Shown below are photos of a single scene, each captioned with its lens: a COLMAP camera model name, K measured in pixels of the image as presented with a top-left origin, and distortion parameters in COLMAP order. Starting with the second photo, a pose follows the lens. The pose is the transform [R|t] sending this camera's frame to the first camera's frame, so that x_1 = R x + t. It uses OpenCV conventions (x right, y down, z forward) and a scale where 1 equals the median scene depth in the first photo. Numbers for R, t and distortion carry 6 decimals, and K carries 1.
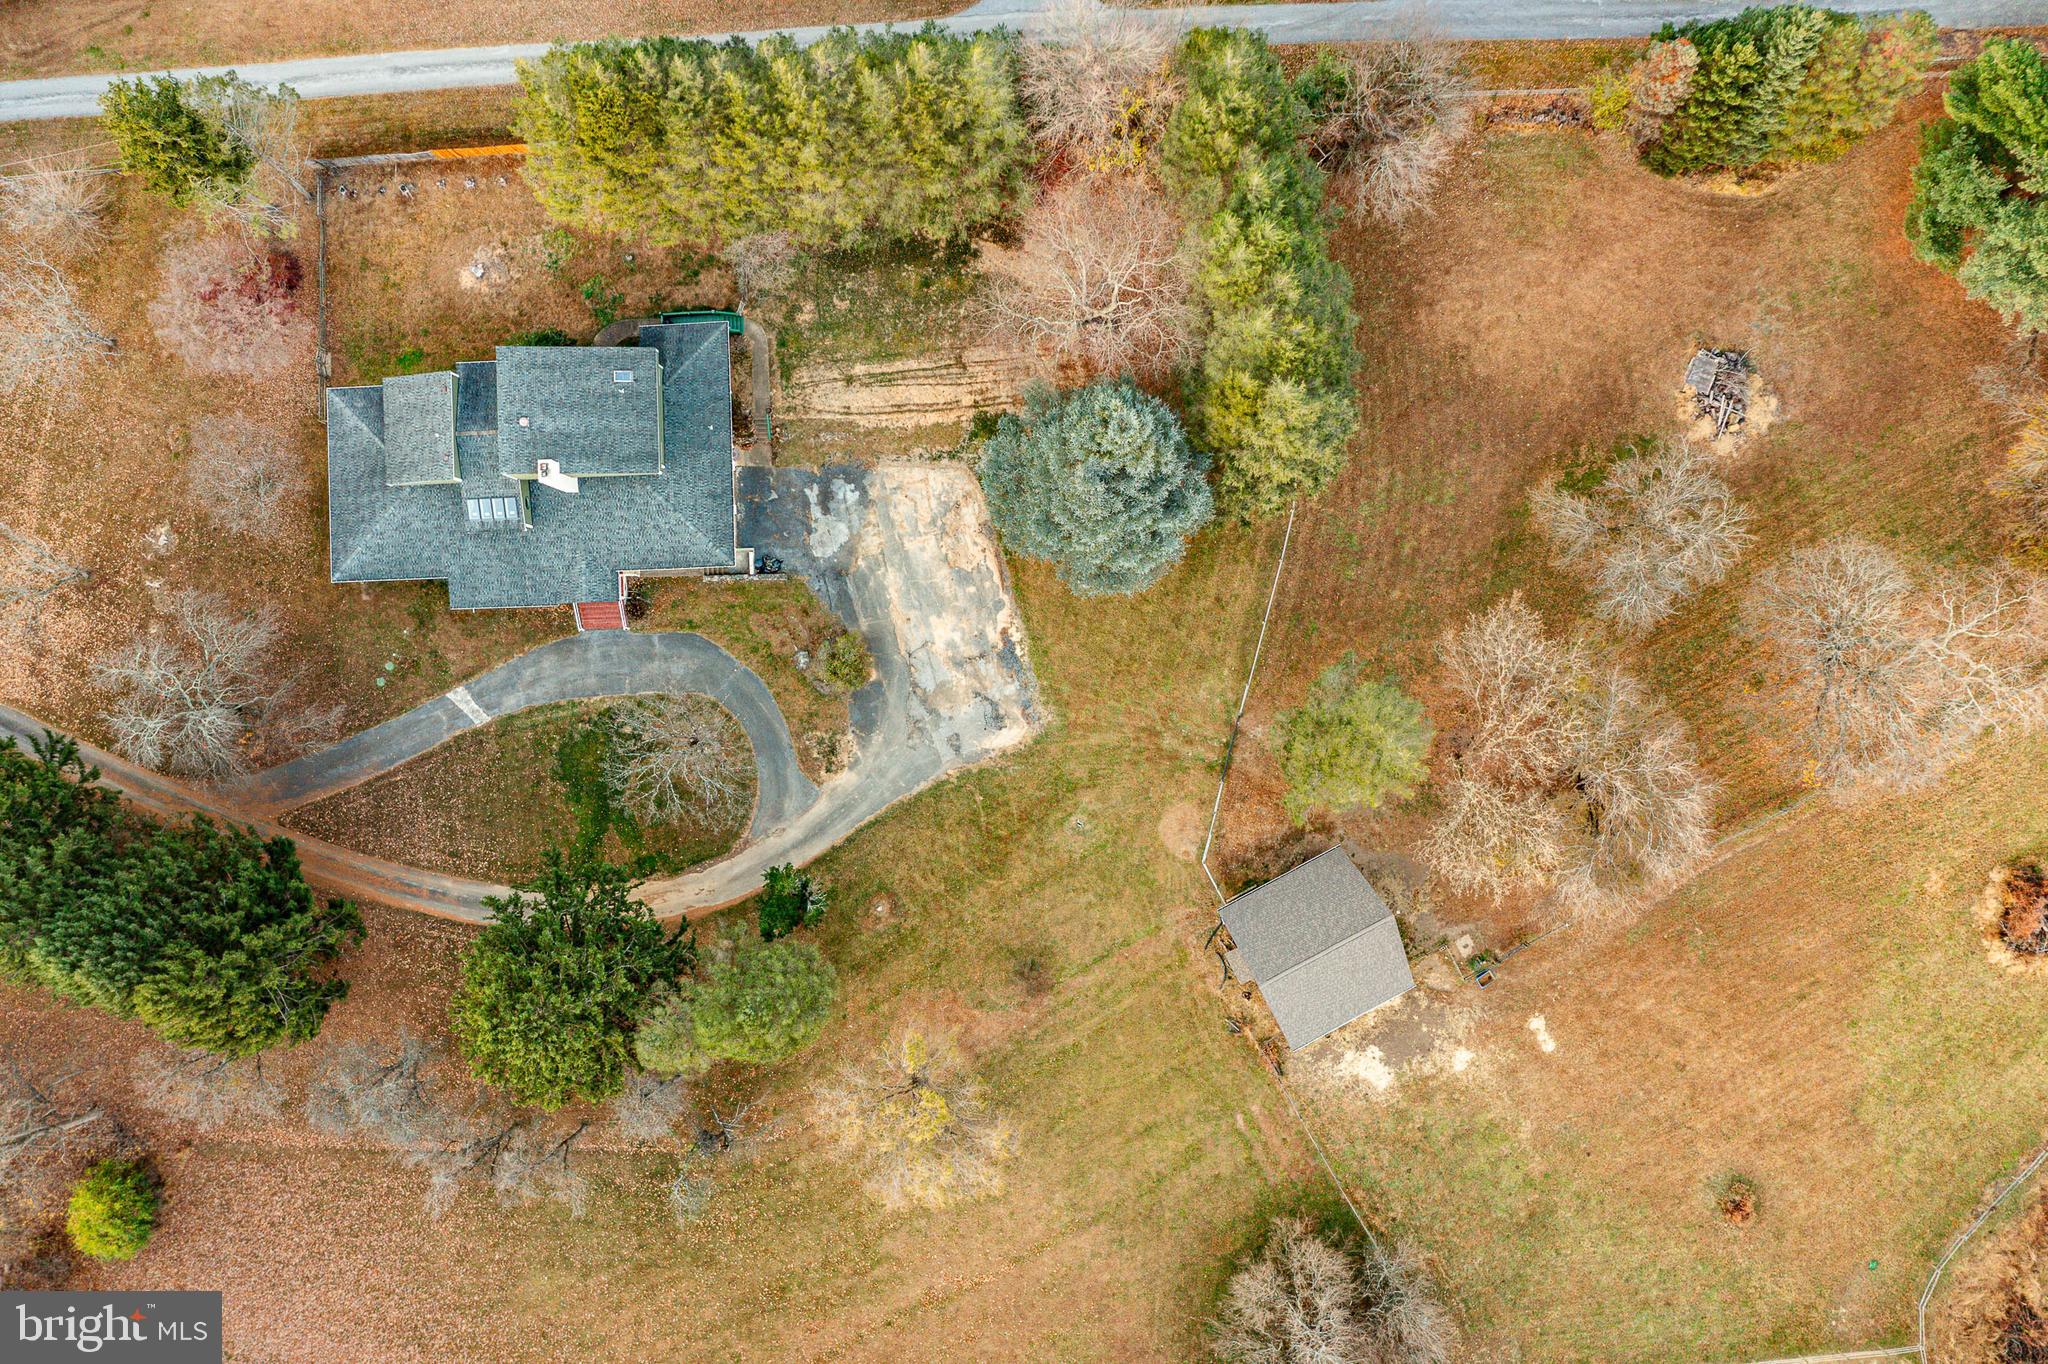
lens RADIAL K [[1650.4, 0, 1024.0], [0, 1650.4, 682.0], [0, 0, 1]] dist [-0.003255, 0.005915]
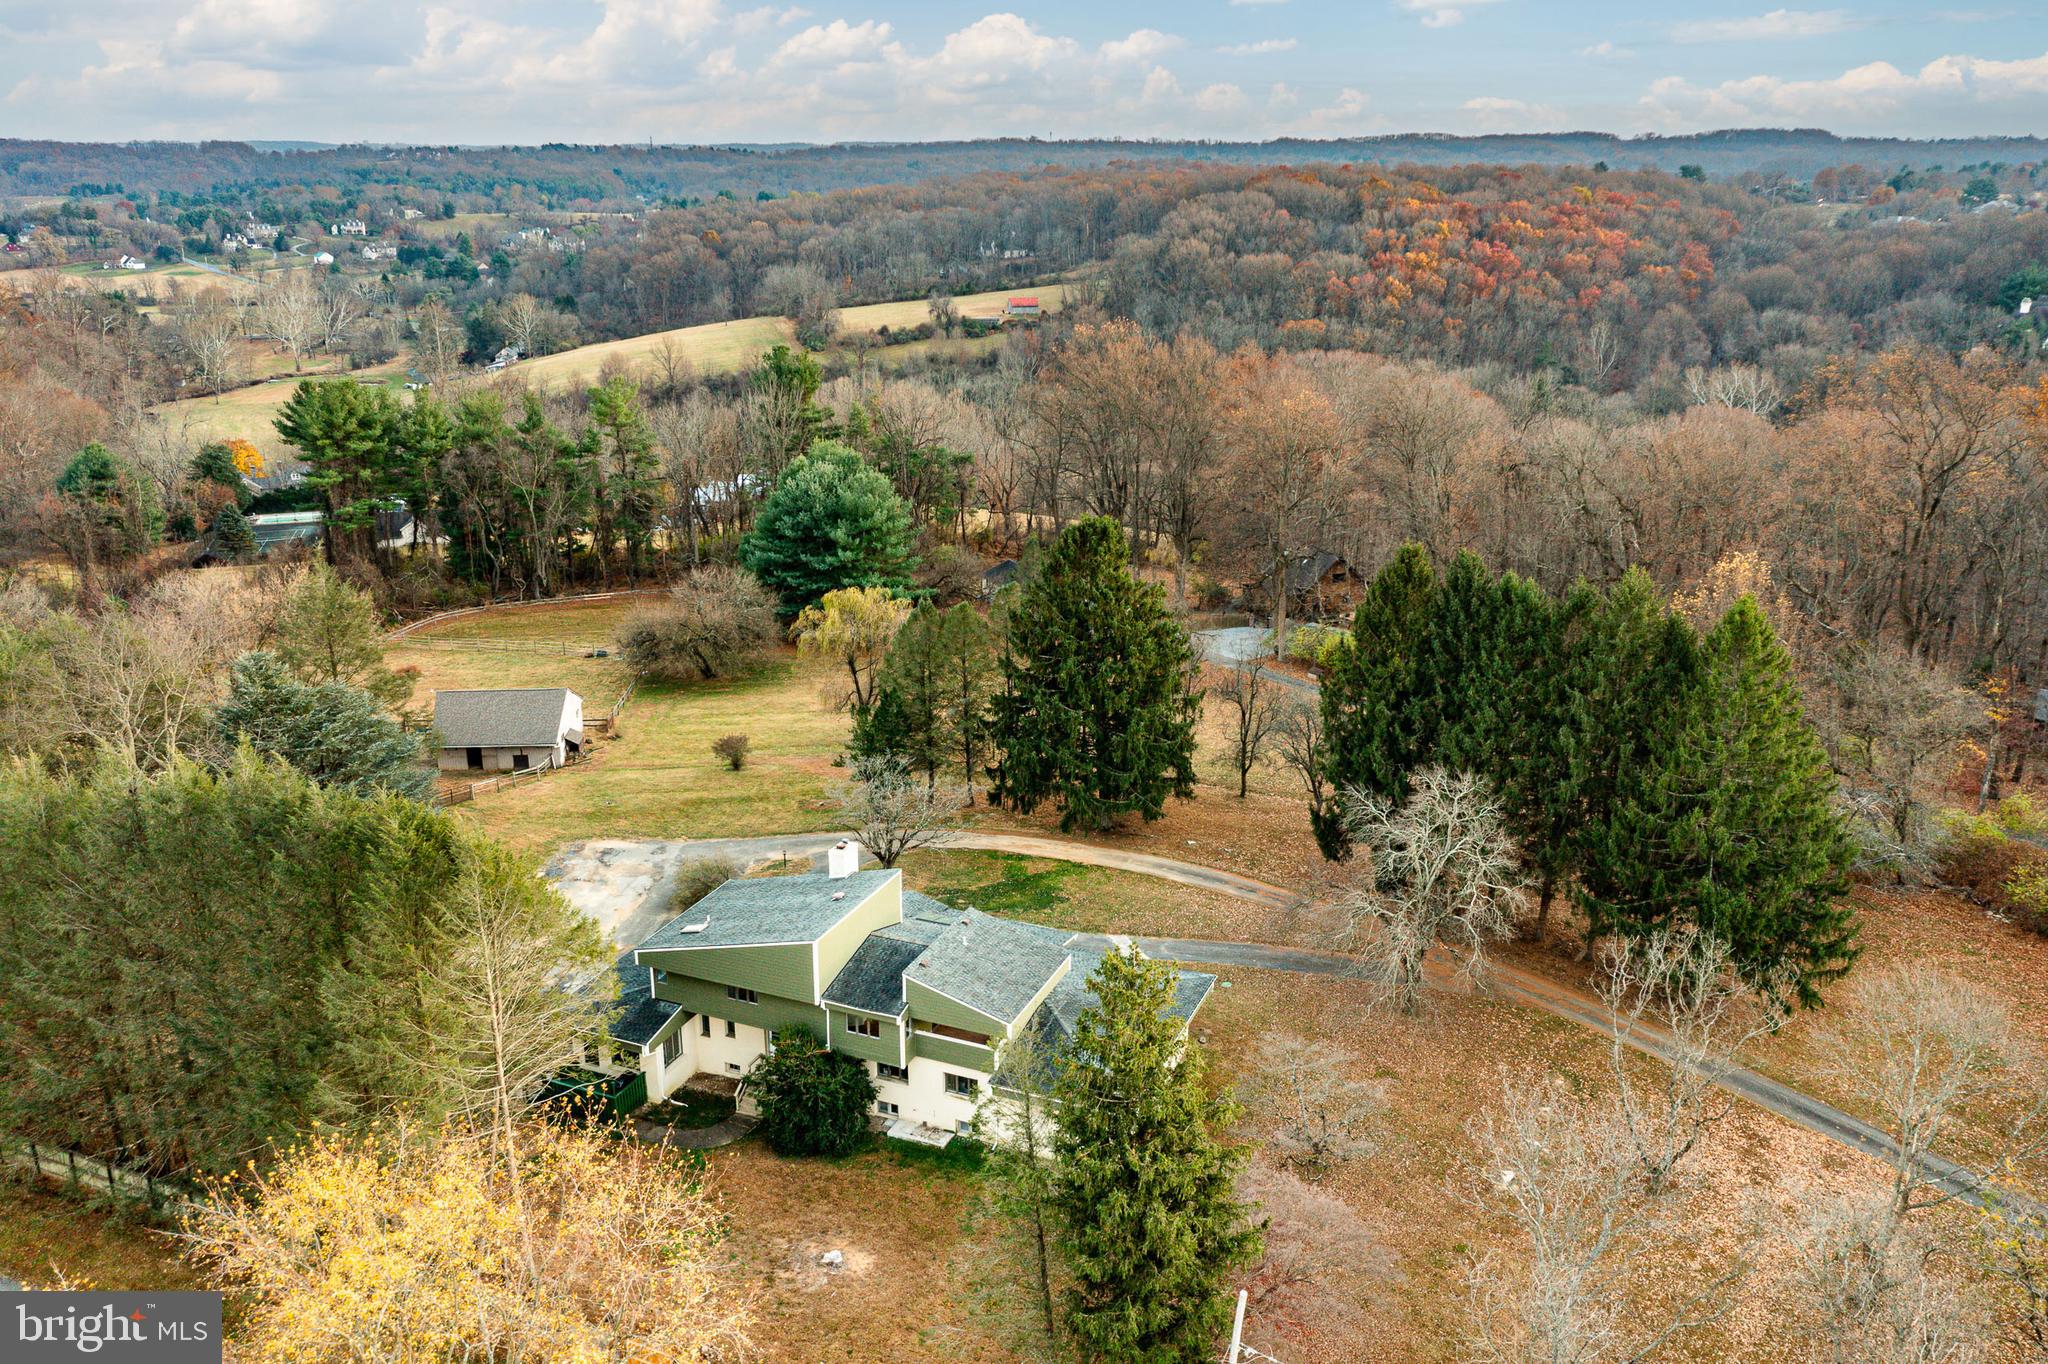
lens RADIAL K [[1641.8, 0, 1024.0], [0, 1641.8, 682.0], [0, 0, 1]] dist [0.004509, -0.003005]
pose [[-0.905338, -0.083901, 0.416321, -0.617318], [0.423110, -0.262699, 0.867161, -0.667914], [0.036611, 0.961223, 0.273330, 0.653525]]
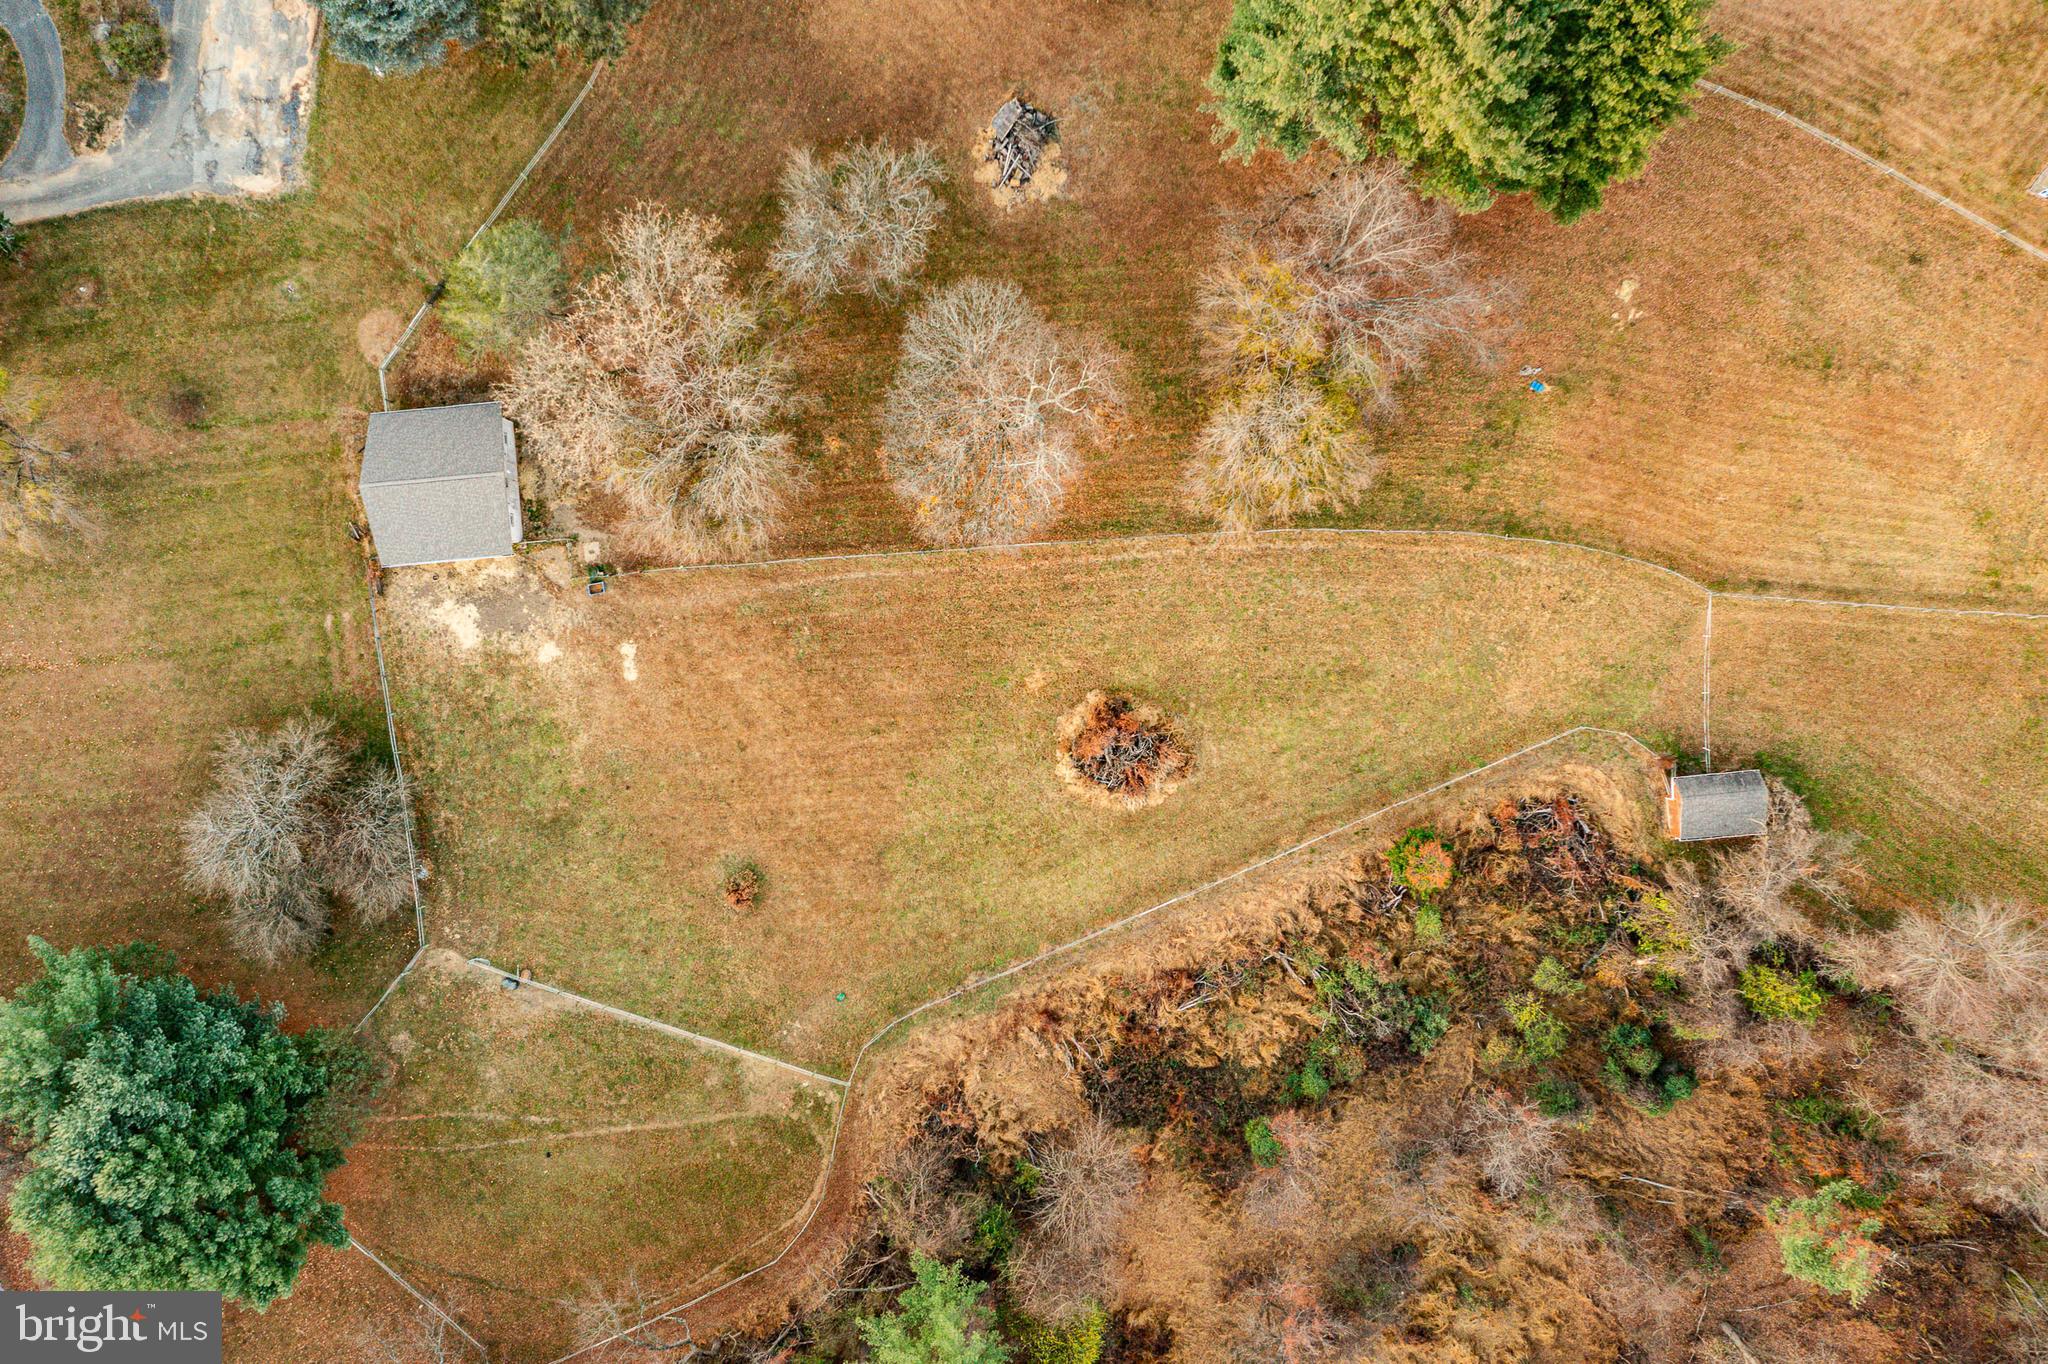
lens RADIAL K [[1618.3, 0, 1024.0], [0, 1618.3, 682.0], [0, 0, 1]] dist [0.002532, 0.001261]
pose [[0.915635, 0.401883, 0.010144, 0.537772], [-0.401985, 0.914993, 0.034575, 0.090566], [0.004613, -0.035736, 0.999351, -0.015711]]
